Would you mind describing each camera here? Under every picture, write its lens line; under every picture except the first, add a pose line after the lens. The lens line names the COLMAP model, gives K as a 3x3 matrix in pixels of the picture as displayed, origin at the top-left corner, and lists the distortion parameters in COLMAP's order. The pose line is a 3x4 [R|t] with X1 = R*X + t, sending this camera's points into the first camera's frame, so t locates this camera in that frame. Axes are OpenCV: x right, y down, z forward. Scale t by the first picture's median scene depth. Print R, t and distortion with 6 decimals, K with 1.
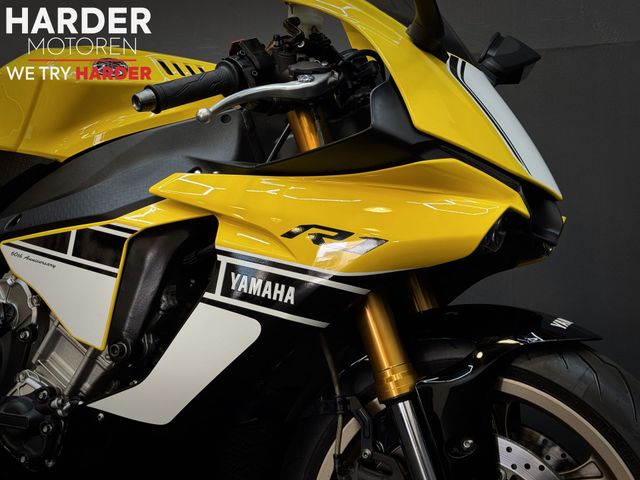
lens RADIAL K [[1002.9, 0, 307.8], [0, 1002.9, 240.8], [0, 0, 1]] dist [0.094304, -0.066282]
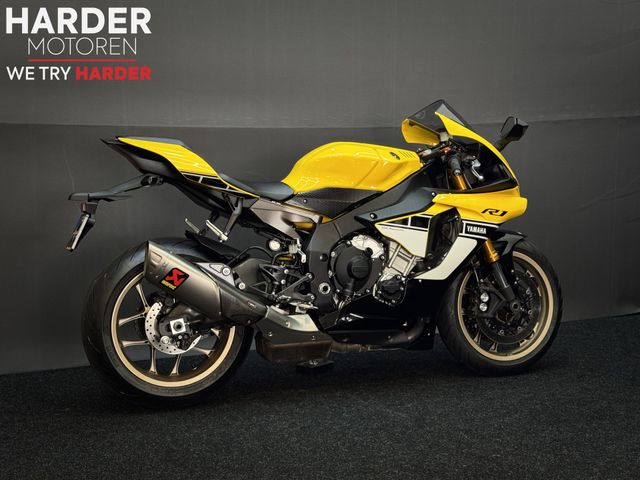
lens RADIAL K [[1002.9, 0, 307.8], [0, 1002.9, 240.8], [0, 0, 1]] dist [0.094304, -0.066282]
pose [[0.686030, -0.099084, 0.720794, -2.530979], [0.059384, 0.995004, 0.080258, -0.191739], [-0.725145, -0.012256, 0.688487, -0.745223]]
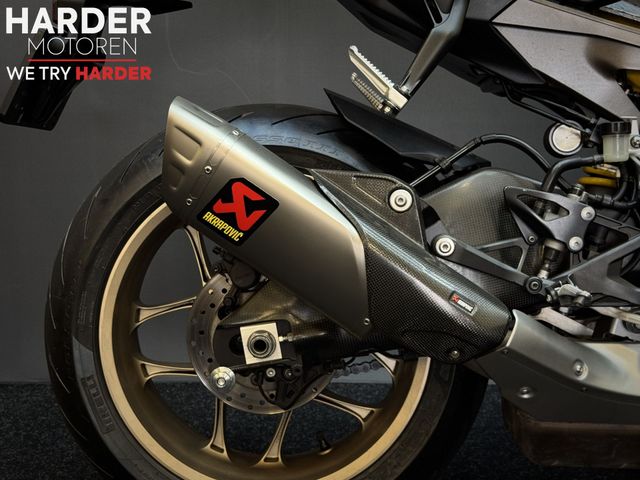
lens RADIAL K [[1002.9, 0, 307.8], [0, 1002.9, 240.8], [0, 0, 1]] dist [0.094304, -0.066282]
pose [[0.900926, -0.068450, 0.428540, -1.187732], [0.026367, 0.994292, 0.103385, 0.038754], [-0.433170, -0.081843, 0.897589, 0.504386]]
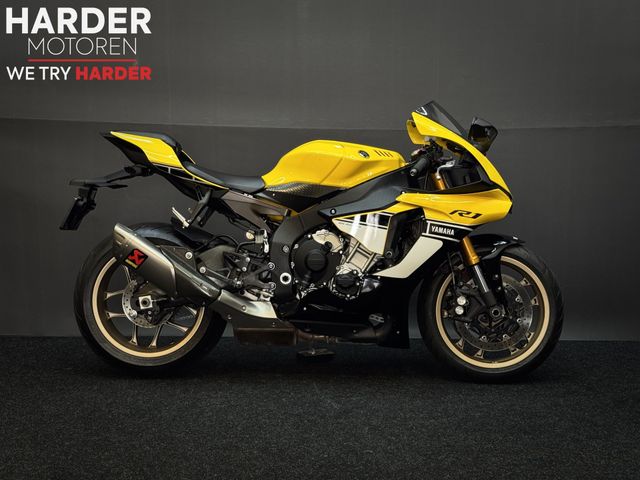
lens RADIAL K [[1002.9, 0, 307.8], [0, 1002.9, 240.8], [0, 0, 1]] dist [0.094304, -0.066282]
pose [[0.900596, -0.045078, 0.432314, -1.677428], [0.026499, 0.998452, 0.048908, -0.080768], [-0.433849, -0.032590, 0.900396, -1.546657]]
